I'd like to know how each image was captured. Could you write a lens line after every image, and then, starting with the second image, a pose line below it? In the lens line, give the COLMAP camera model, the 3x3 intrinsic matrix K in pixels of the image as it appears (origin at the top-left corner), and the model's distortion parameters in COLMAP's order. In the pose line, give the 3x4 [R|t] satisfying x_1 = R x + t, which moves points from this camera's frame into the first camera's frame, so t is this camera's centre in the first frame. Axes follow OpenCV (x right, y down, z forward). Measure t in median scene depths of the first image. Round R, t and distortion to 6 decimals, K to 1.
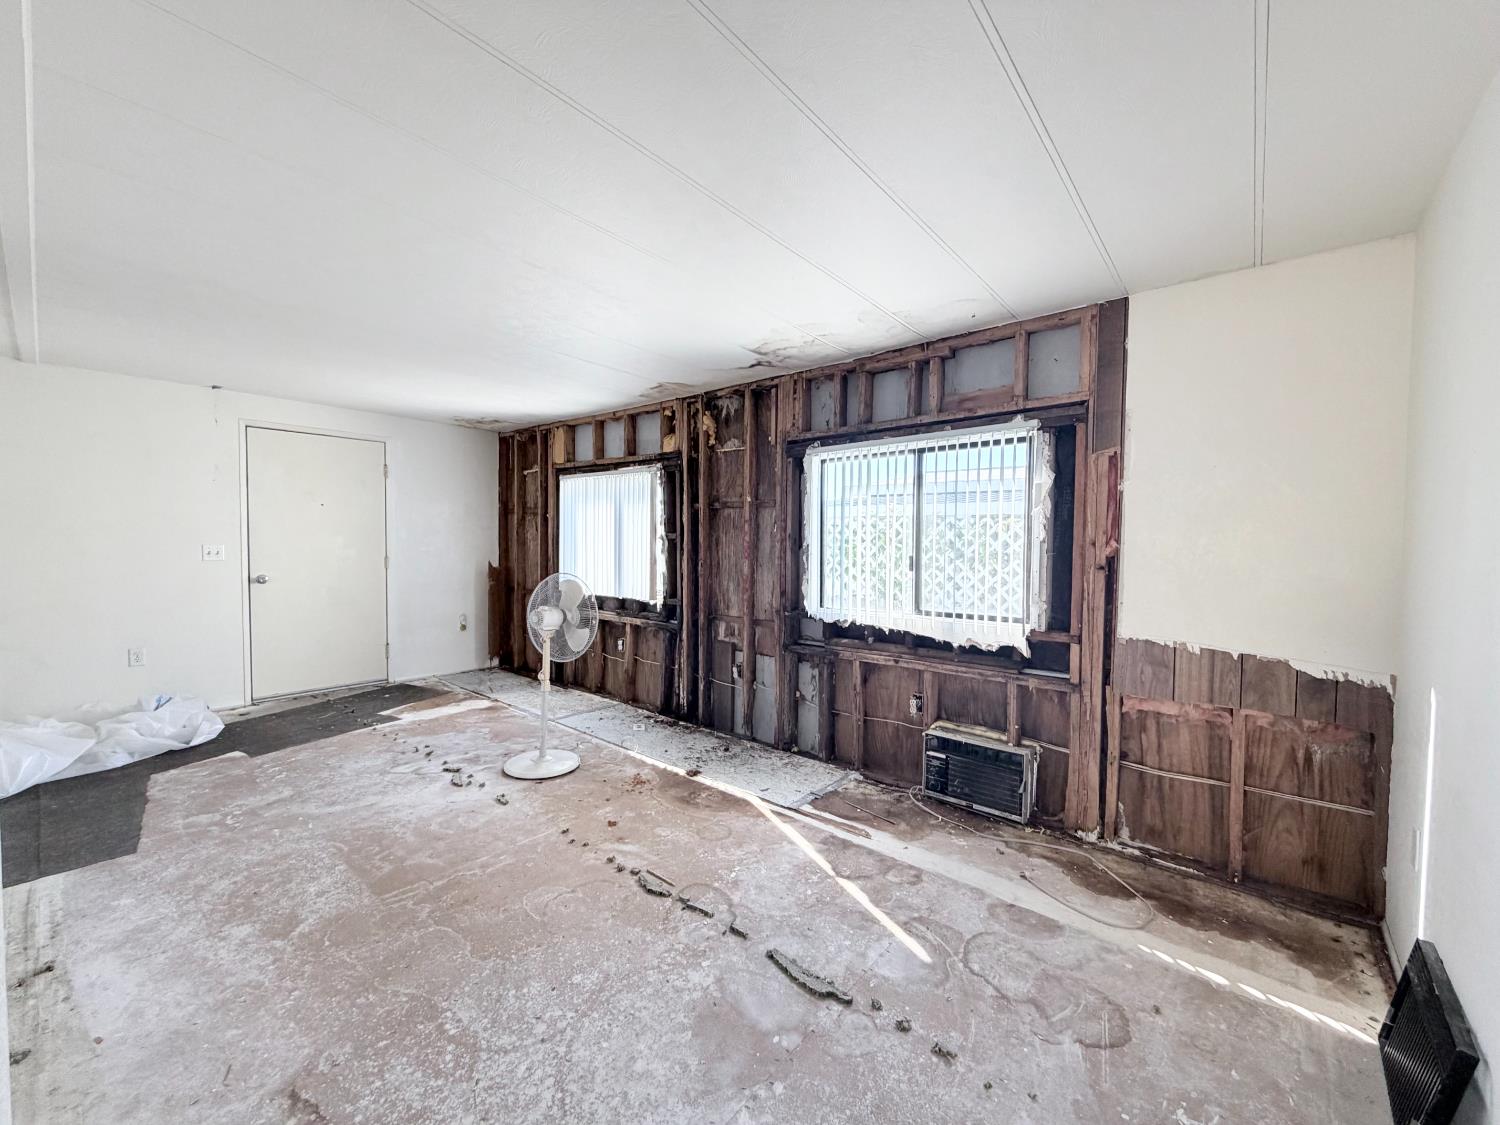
lens RADIAL K [[599.3, 0, 744.0], [0, 599.3, 561.4], [0, 0, 1]] dist [0.001331, -0.000399]
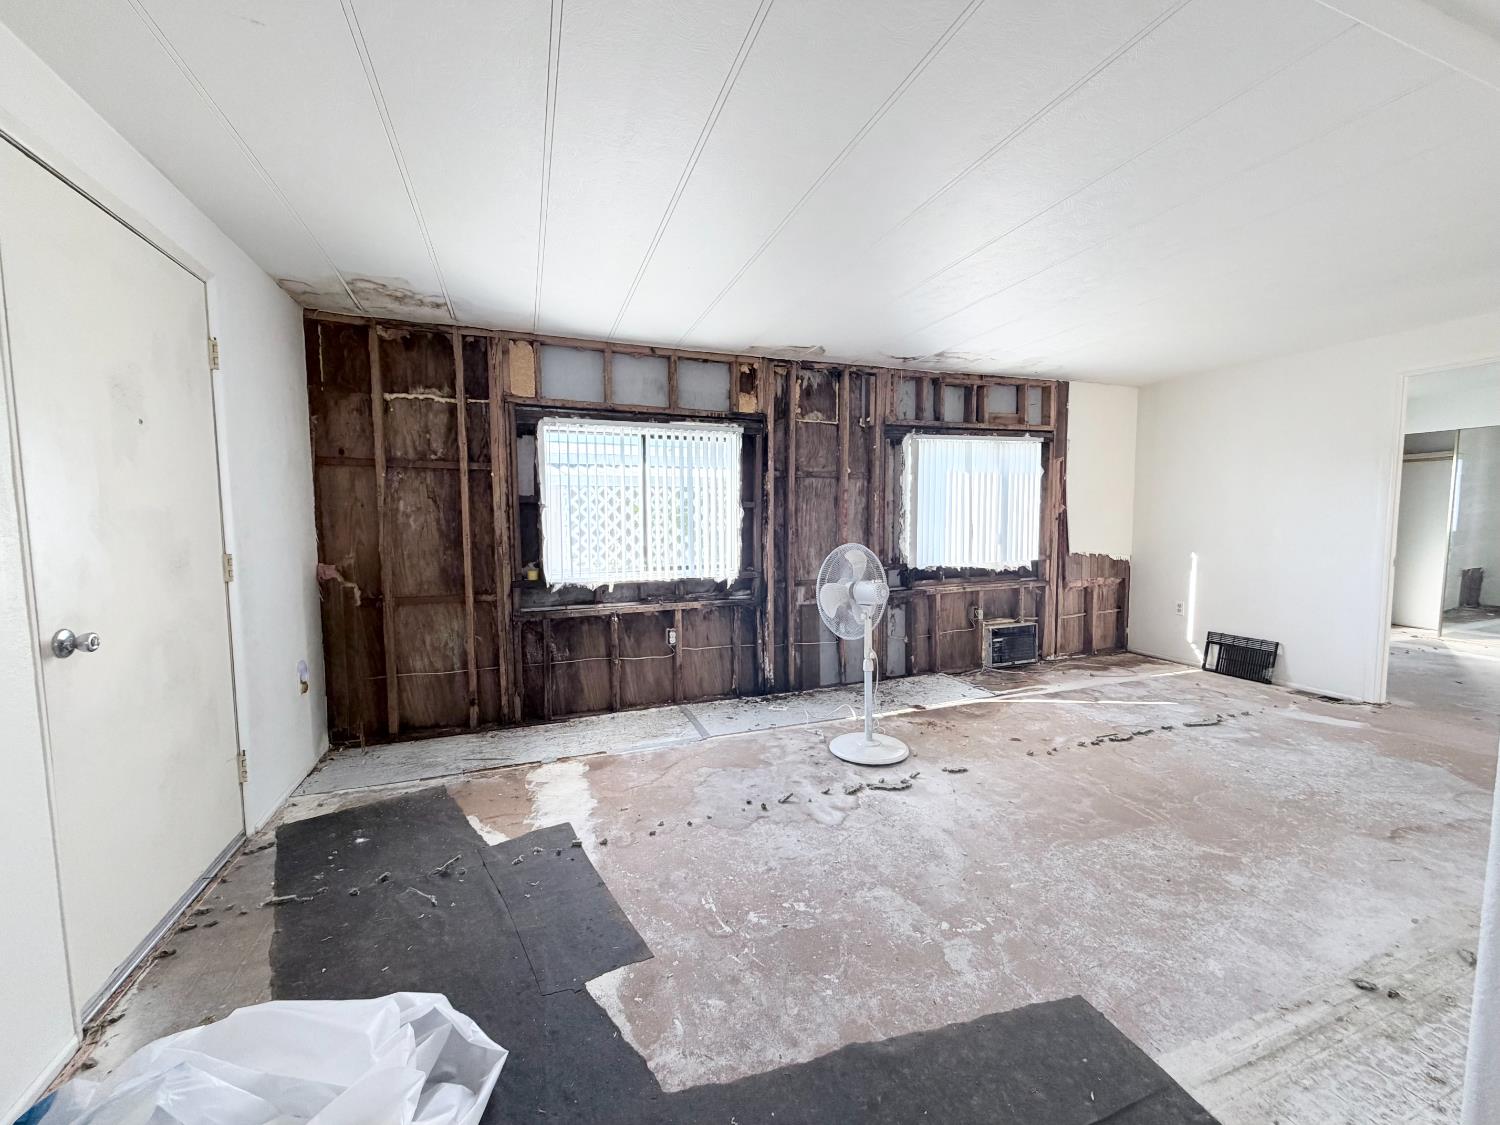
lens RADIAL K [[599.3, 0, 746.7], [0, 599.3, 562.5], [0, 0, 1]] dist [0.001331, -0.000399]
pose [[0.482031, -0.085870, 0.871936, -1.588650], [0.044404, 0.996301, 0.073569, -0.035869], [-0.875028, 0.003255, 0.484061, 0.932397]]
